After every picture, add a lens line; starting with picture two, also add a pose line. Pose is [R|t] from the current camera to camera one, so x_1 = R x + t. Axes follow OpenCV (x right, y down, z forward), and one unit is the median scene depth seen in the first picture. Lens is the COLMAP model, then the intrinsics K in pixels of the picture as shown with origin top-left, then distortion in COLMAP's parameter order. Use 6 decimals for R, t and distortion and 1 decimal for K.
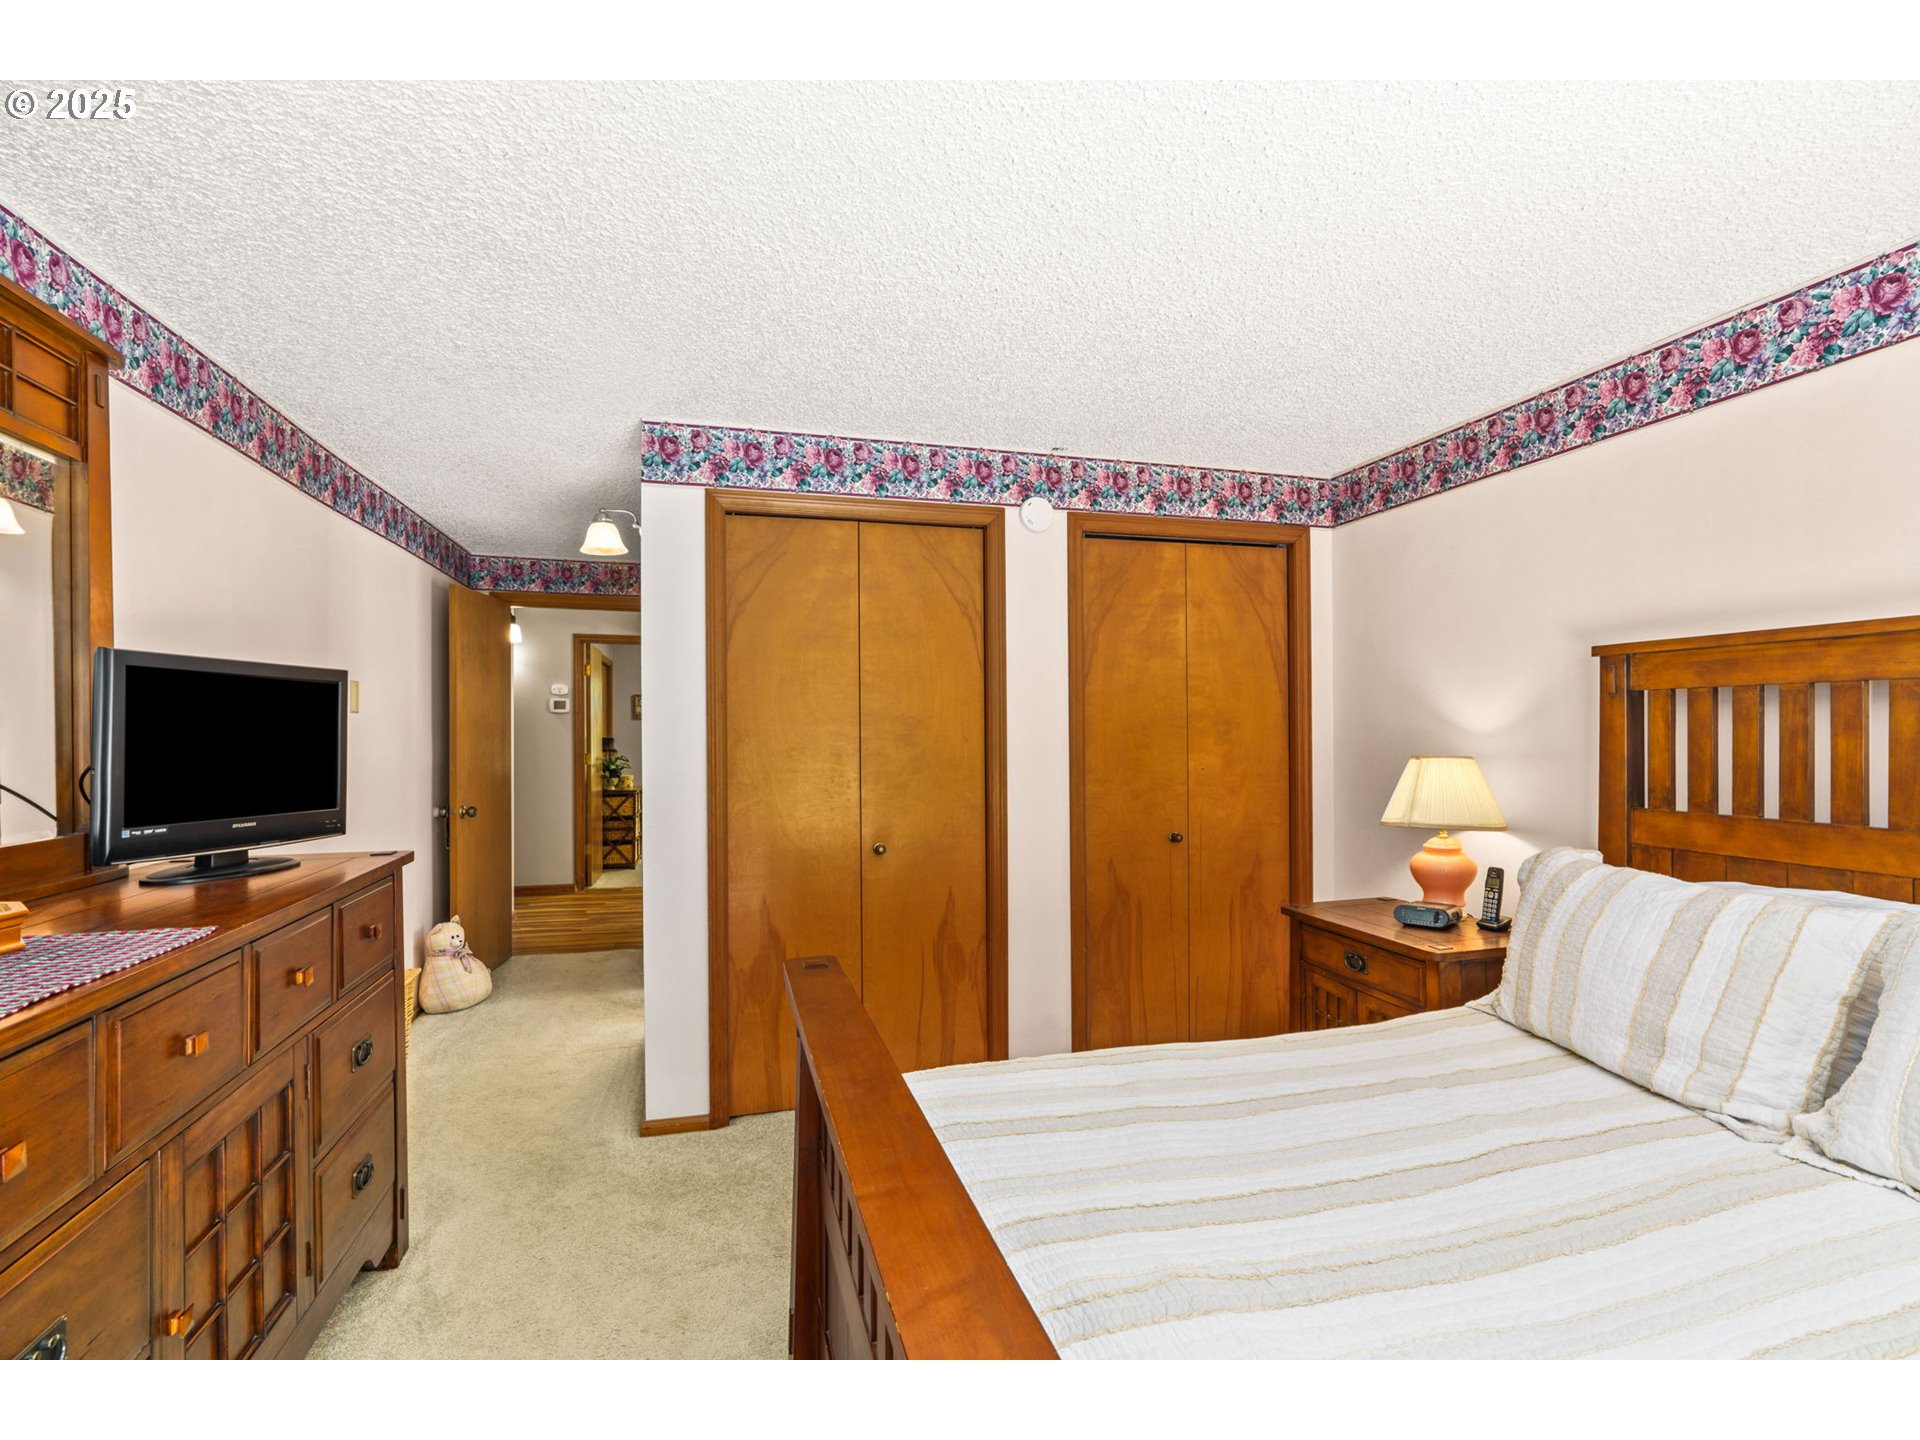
lens RADIAL K [[973.8, 0, 963.9], [0, 973.8, 735.6], [0, 0, 1]] dist [-0.009844, 0.000410]
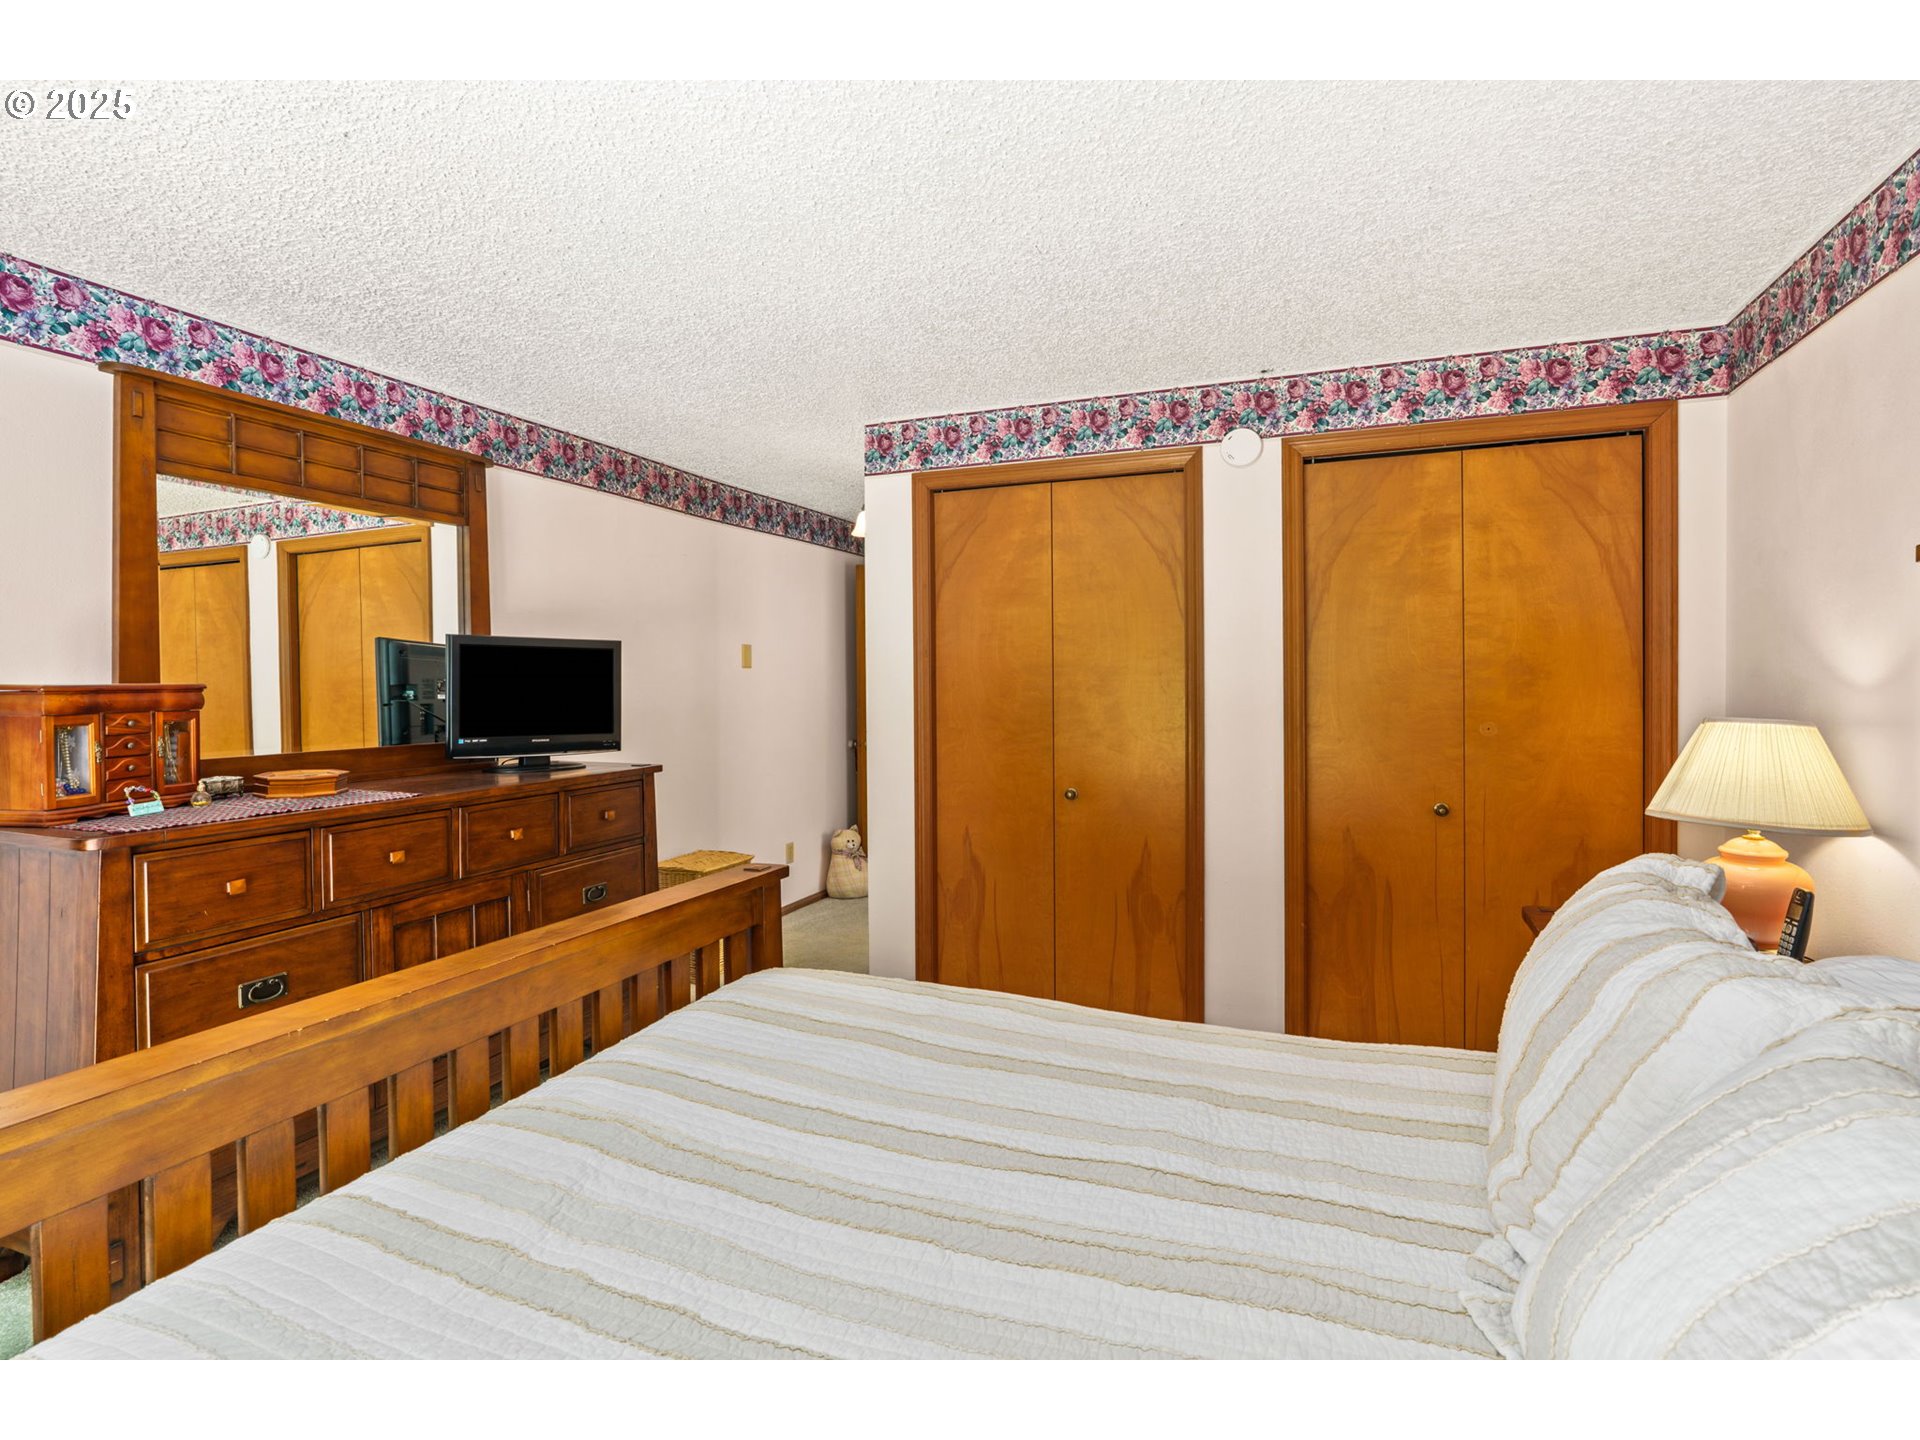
lens RADIAL K [[961.4, 0, 962.1], [0, 961.4, 713.2], [0, 0, 1]] dist [-0.008330, -0.000479]
pose [[0.775109, 0.020440, -0.631496, 0.452689], [-0.004186, 0.999621, 0.027217, 0.001837], [0.631813, -0.018452, 0.774901, 0.120906]]
